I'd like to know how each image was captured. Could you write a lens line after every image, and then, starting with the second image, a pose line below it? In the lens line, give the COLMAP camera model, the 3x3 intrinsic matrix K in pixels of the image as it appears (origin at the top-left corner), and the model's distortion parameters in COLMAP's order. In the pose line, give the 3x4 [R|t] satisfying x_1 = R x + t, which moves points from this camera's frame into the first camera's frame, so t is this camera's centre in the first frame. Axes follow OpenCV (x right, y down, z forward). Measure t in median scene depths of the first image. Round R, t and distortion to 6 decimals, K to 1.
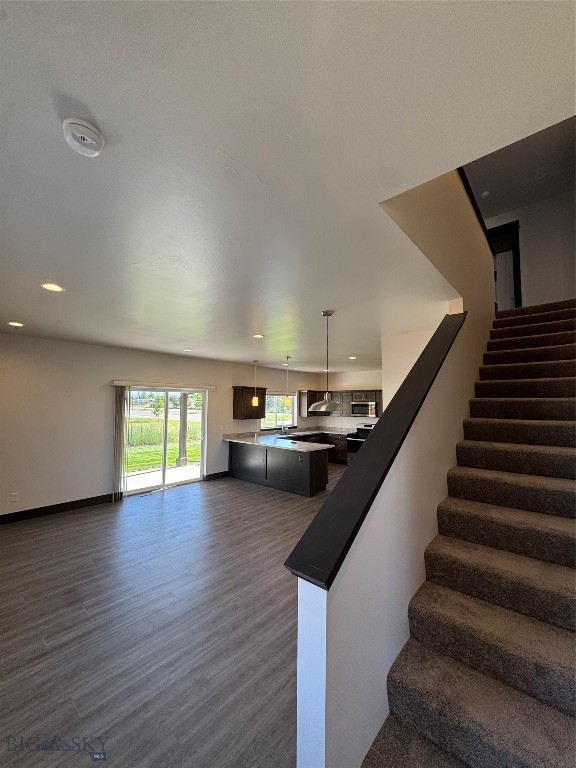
lens RADIAL K [[308.4, 0, 289.3], [0, 308.4, 380.2], [0, 0, 1]] dist [-0.007374, 0.001289]
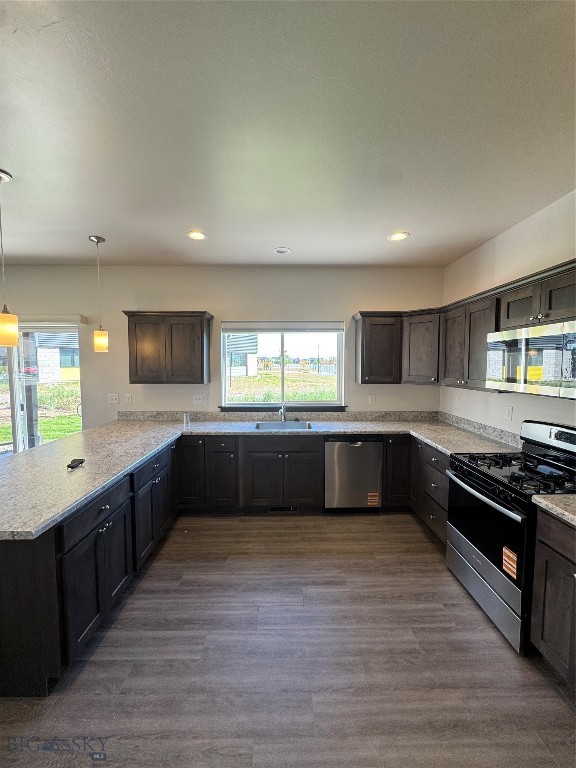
lens RADIAL K [[308.4, 0, 288.7], [0, 308.4, 384.4], [0, 0, 1]] dist [-0.007374, 0.001289]
pose [[0.671054, 0.043514, -0.740131, 0.422577], [0.058861, 0.991998, 0.111689, 0.111339], [0.739068, -0.118514, 0.663123, 1.062533]]
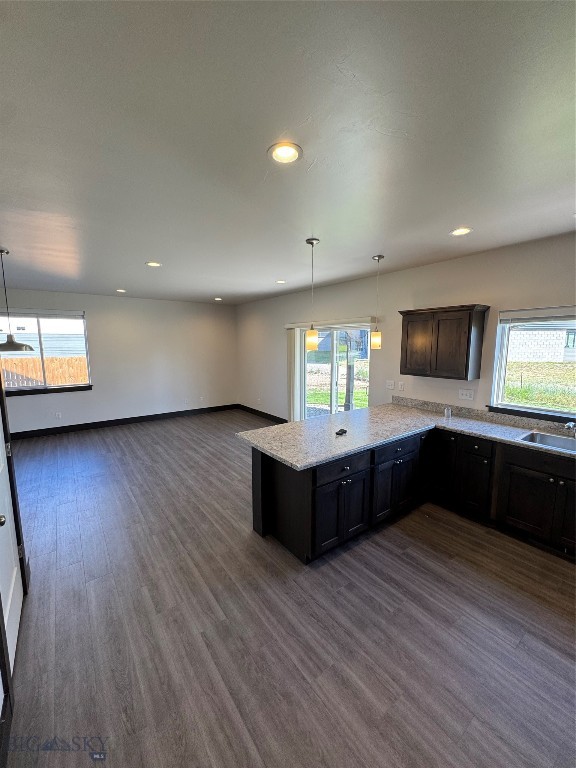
lens RADIAL K [[308.4, 0, 286.1], [0, 308.4, 383.6], [0, 0, 1]] dist [-0.007374, 0.001289]
pose [[-0.216692, 0.123608, -0.968383, 0.498497], [0.075888, 0.991083, 0.109524, 0.085846], [0.973286, -0.049756, -0.224140, 1.132018]]
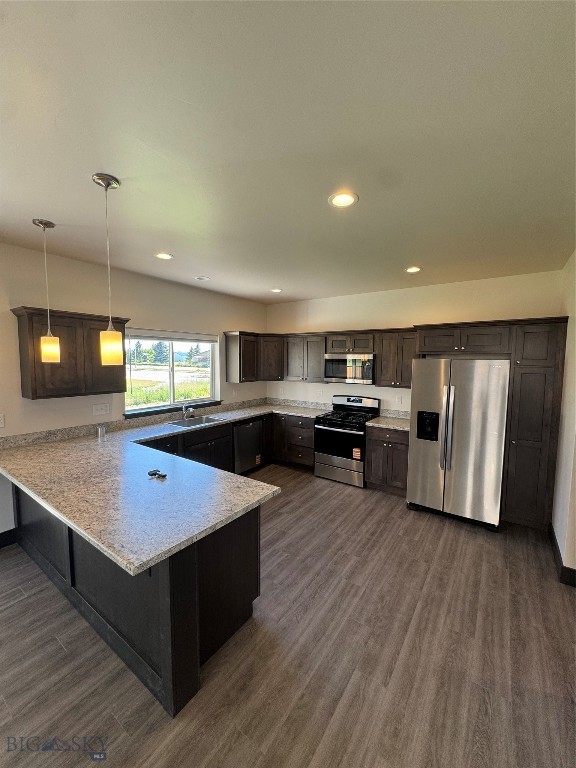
lens RADIAL K [[308.4, 0, 289.1], [0, 308.4, 384.1], [0, 0, 1]] dist [-0.007374, 0.001289]
pose [[0.993682, -0.005915, 0.112080, 0.128394], [-0.011706, 0.987703, 0.155904, 0.060148], [-0.111624, -0.156231, 0.981393, 0.747082]]
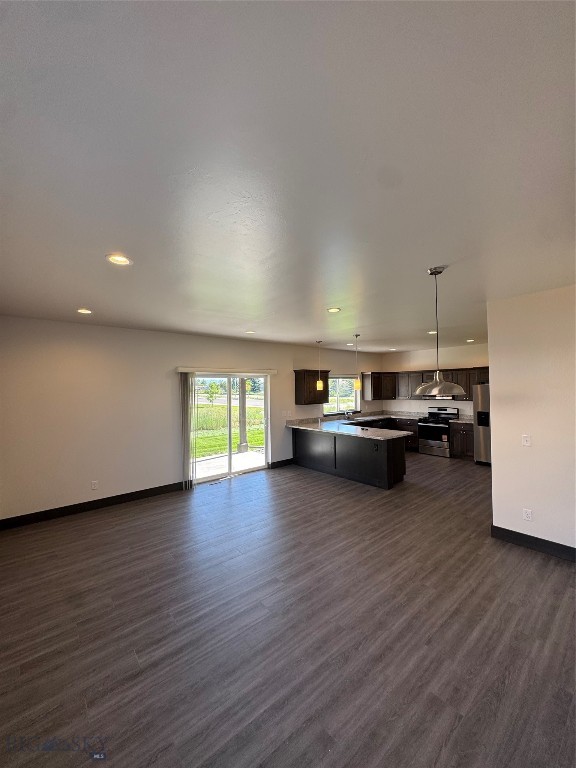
lens RADIAL K [[308.4, 0, 290.0], [0, 308.4, 380.1], [0, 0, 1]] dist [-0.007374, 0.001289]
pose [[0.989034, -0.025515, -0.145469, -0.074729], [0.033006, 0.998238, 0.049319, 0.005344], [0.143955, -0.053580, 0.988133, 0.081850]]
